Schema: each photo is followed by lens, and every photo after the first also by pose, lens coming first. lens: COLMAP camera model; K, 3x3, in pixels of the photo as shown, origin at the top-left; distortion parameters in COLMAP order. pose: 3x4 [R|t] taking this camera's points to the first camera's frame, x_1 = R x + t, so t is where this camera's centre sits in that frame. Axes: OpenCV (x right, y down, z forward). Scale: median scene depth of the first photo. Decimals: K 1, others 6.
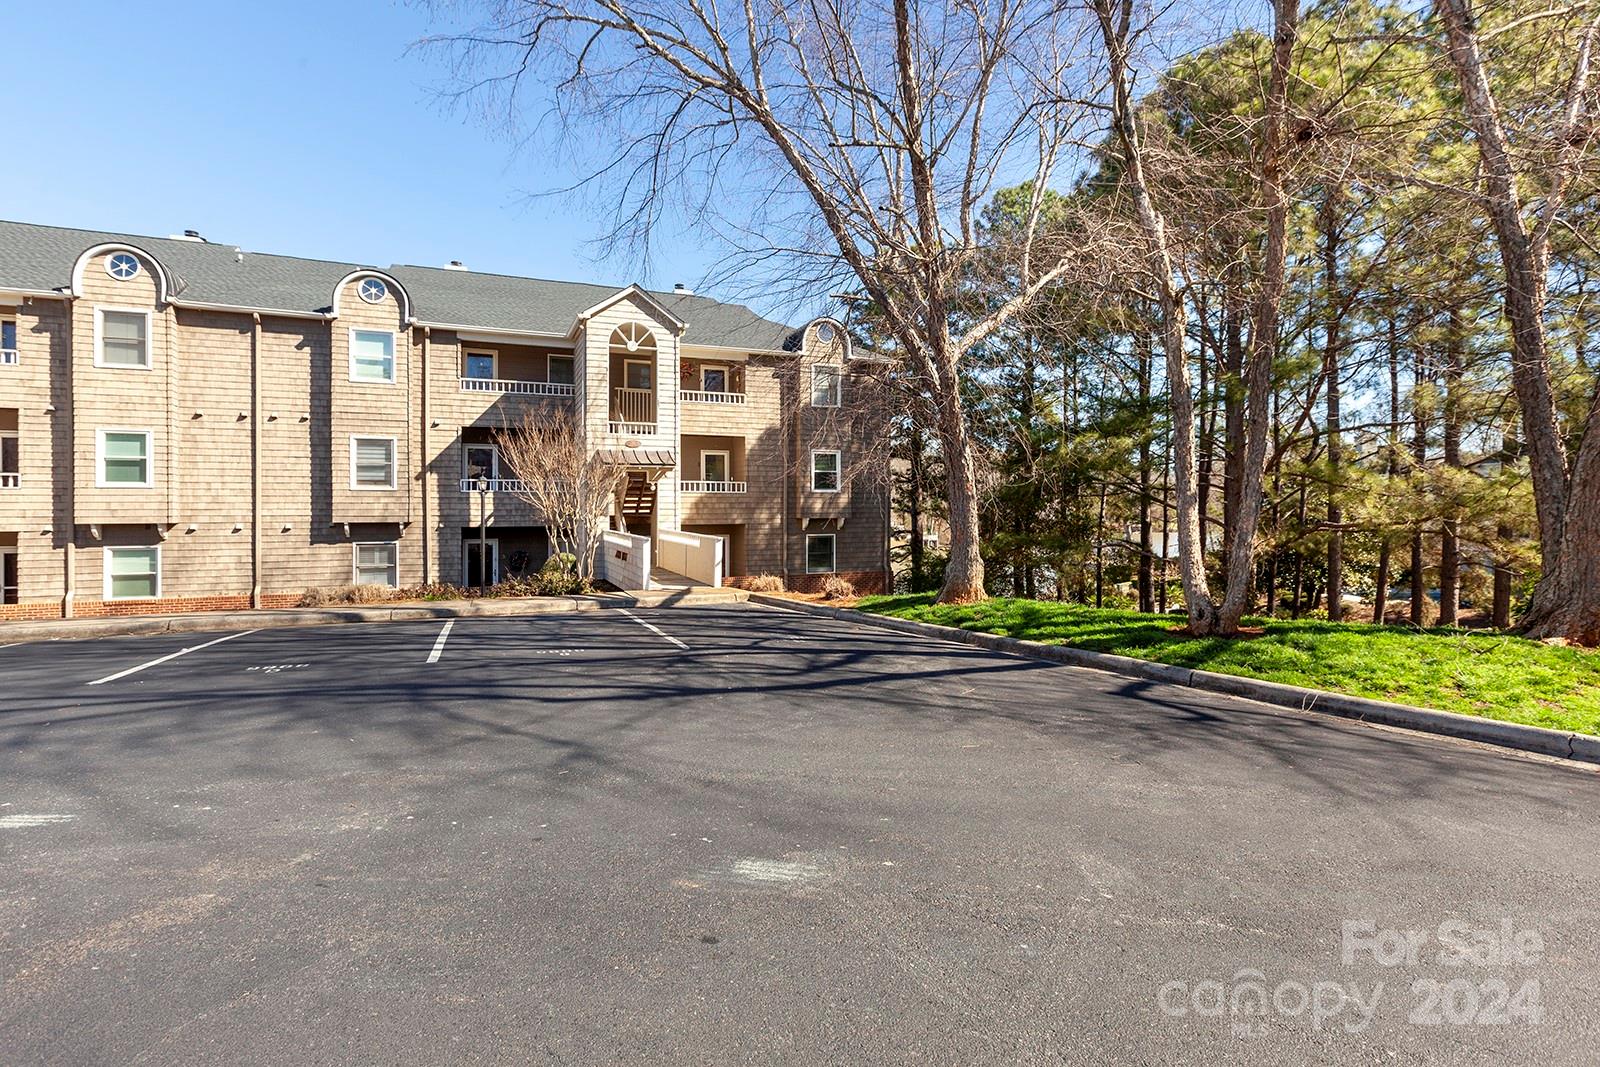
lens RADIAL K [[742.7, 0, 797.1], [0, 742.7, 490.4], [0, 0, 1]] dist [-0.001259, 0.000089]
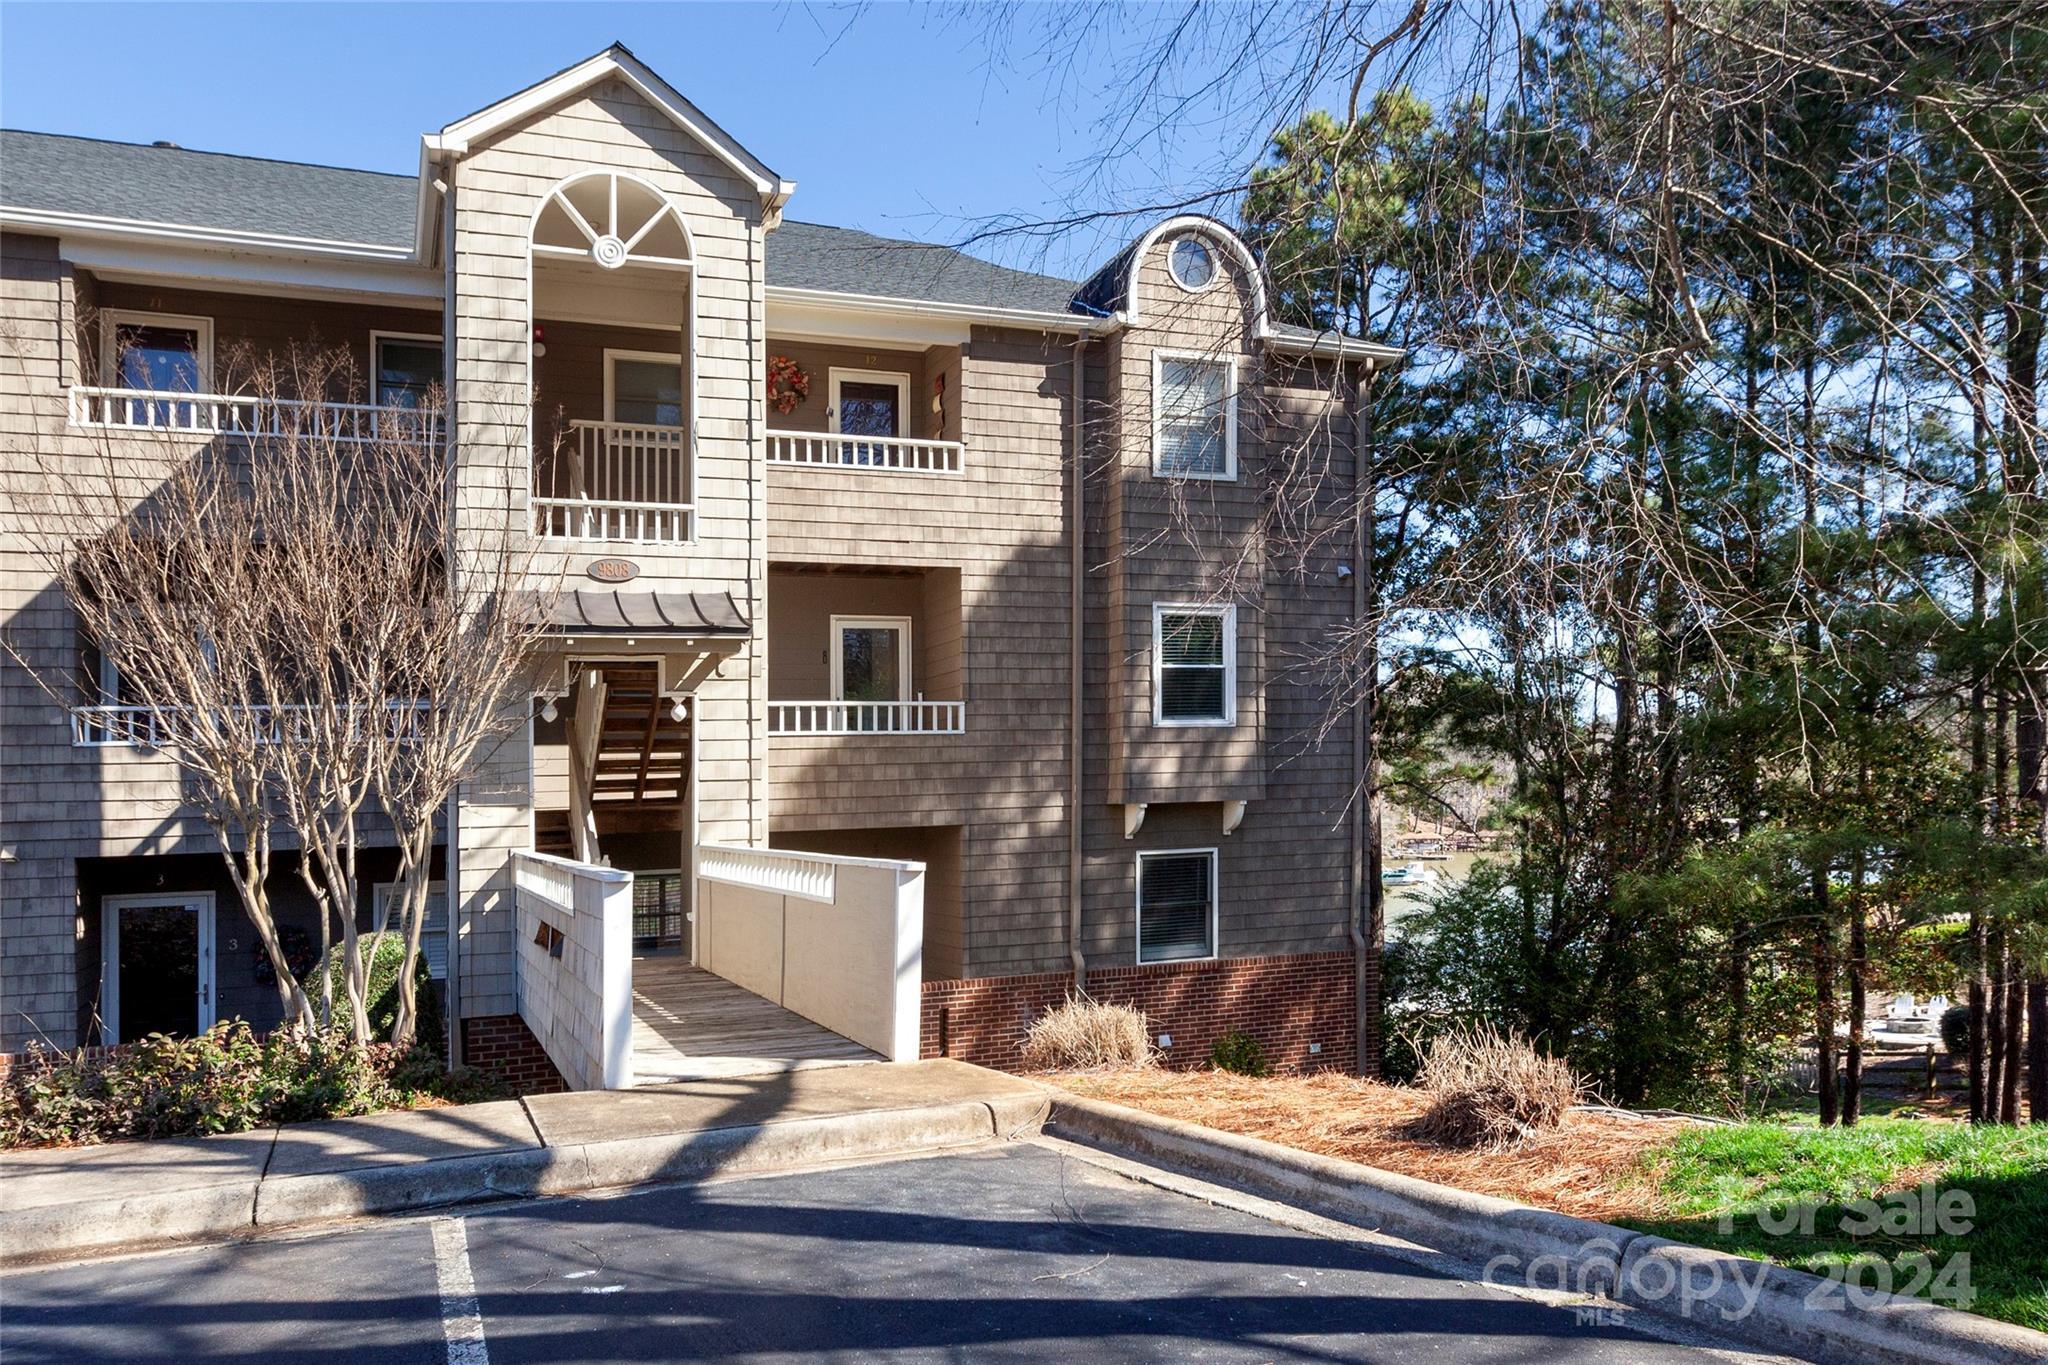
lens RADIAL K [[968.7, 0, 1024.1], [0, 968.7, 693.0], [0, 0, 1]] dist [0.001529, 0.000127]
pose [[0.996817, -0.014749, 0.078349, -0.077901], [0.024062, 0.992568, -0.119291, 0.040103], [-0.076008, 0.120796, 0.989763, 0.569148]]
